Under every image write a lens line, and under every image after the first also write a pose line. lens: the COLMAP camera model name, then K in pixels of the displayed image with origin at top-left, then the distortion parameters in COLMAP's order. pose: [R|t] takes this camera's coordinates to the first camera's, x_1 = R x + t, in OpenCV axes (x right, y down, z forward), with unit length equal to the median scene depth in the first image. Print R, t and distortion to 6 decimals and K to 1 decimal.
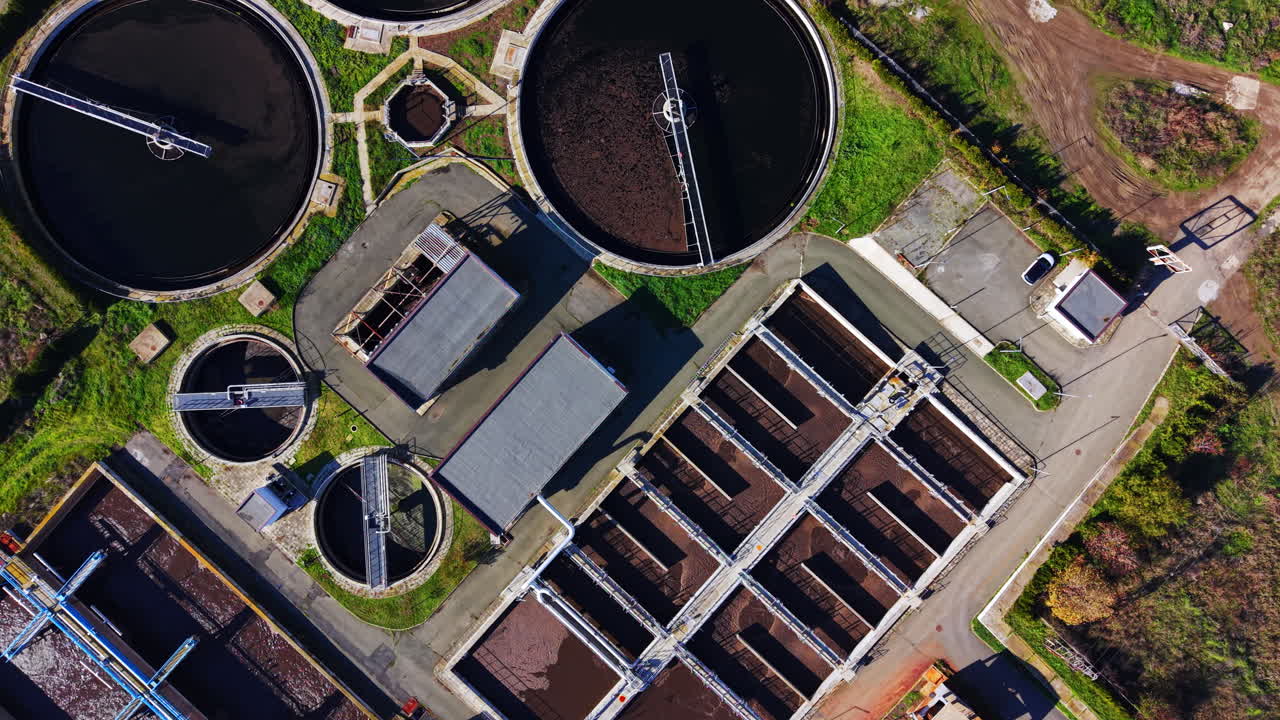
lens RADIAL K [[939.6, 0, 640.0], [0, 939.6, 360.0], [0, 0, 1]] dist [0.052829, -0.062785]
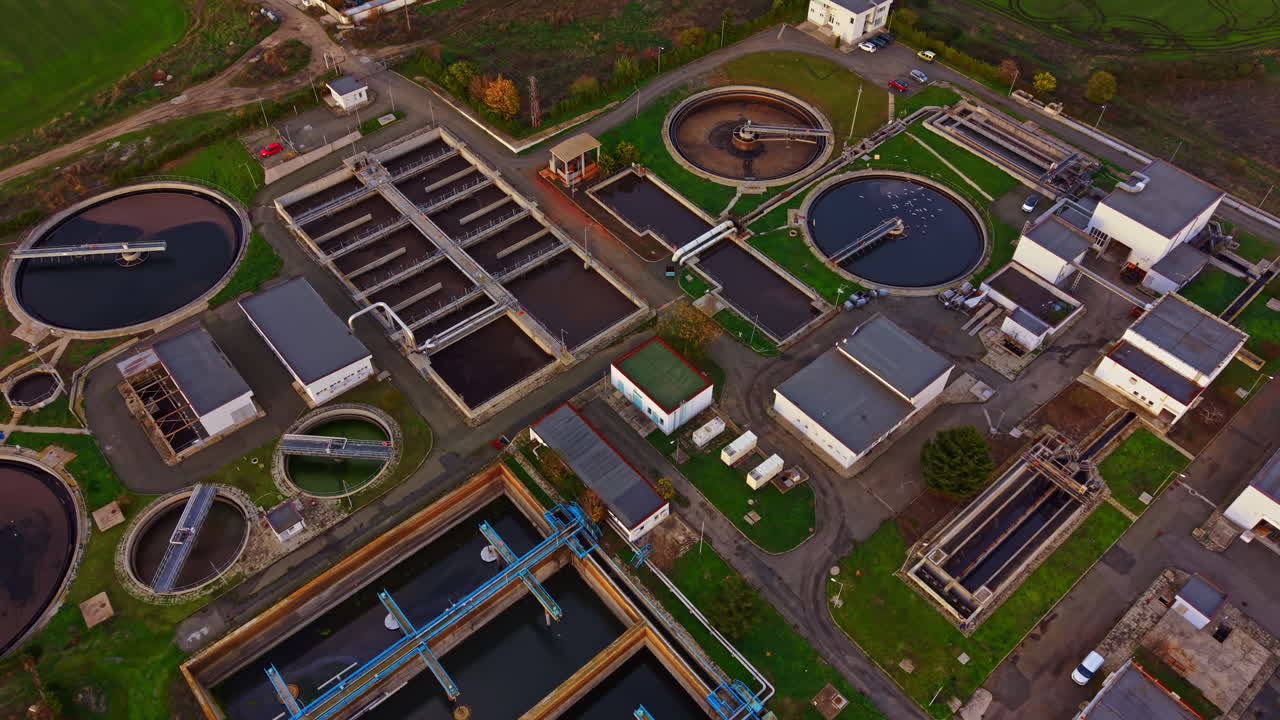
lens RADIAL K [[894.4, 0, 640.0], [0, 894.4, 360.0], [0, 0, 1]] dist [0.018472, 0.000007]
pose [[0.125205, -0.749226, 0.650372, -0.902843], [0.992013, 0.104640, -0.070430, 0.635453], [-0.015287, 0.653996, 0.756343, 0.049683]]
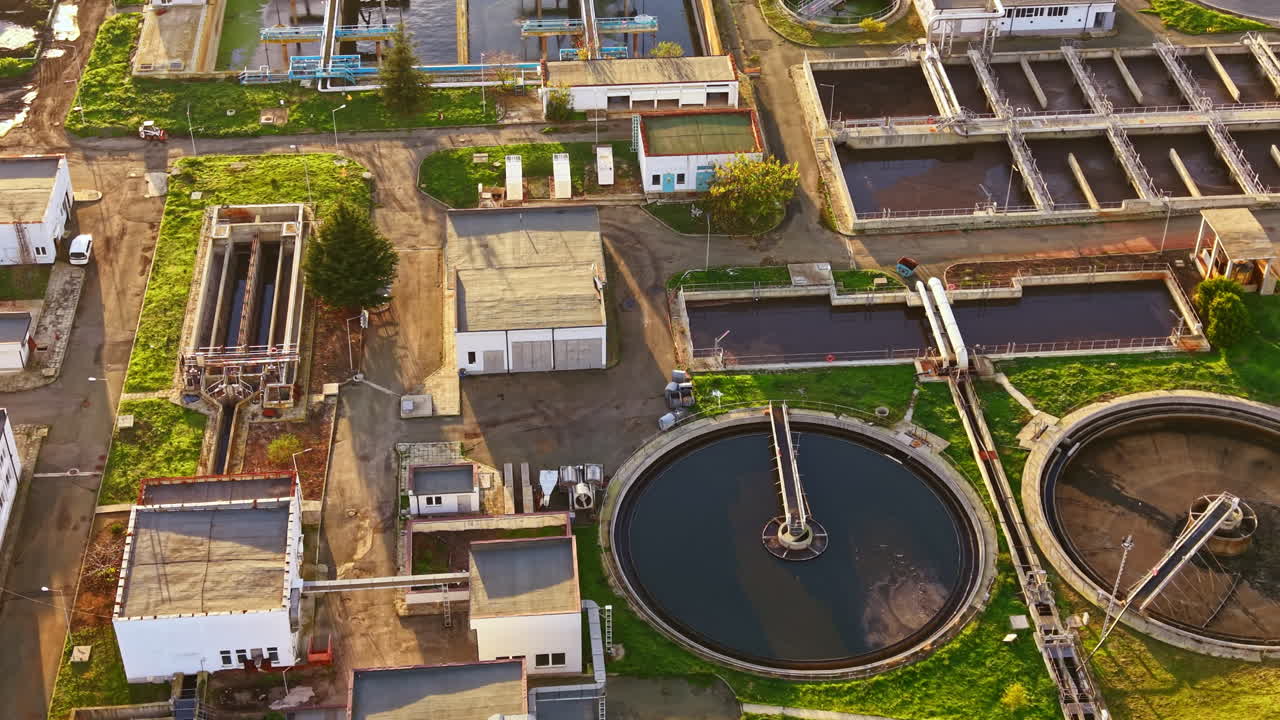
lens RADIAL K [[1854.7, 0, 640.0], [0, 1854.7, 360.0], [0, 0, 1]] dist [0.191019, -0.057414]
pose [[0.733560, 0.427162, -0.528604, 0.873780], [-0.679593, 0.453539, -0.576590, 1.775745], [-0.006555, 0.782199, 0.622995, -0.005748]]
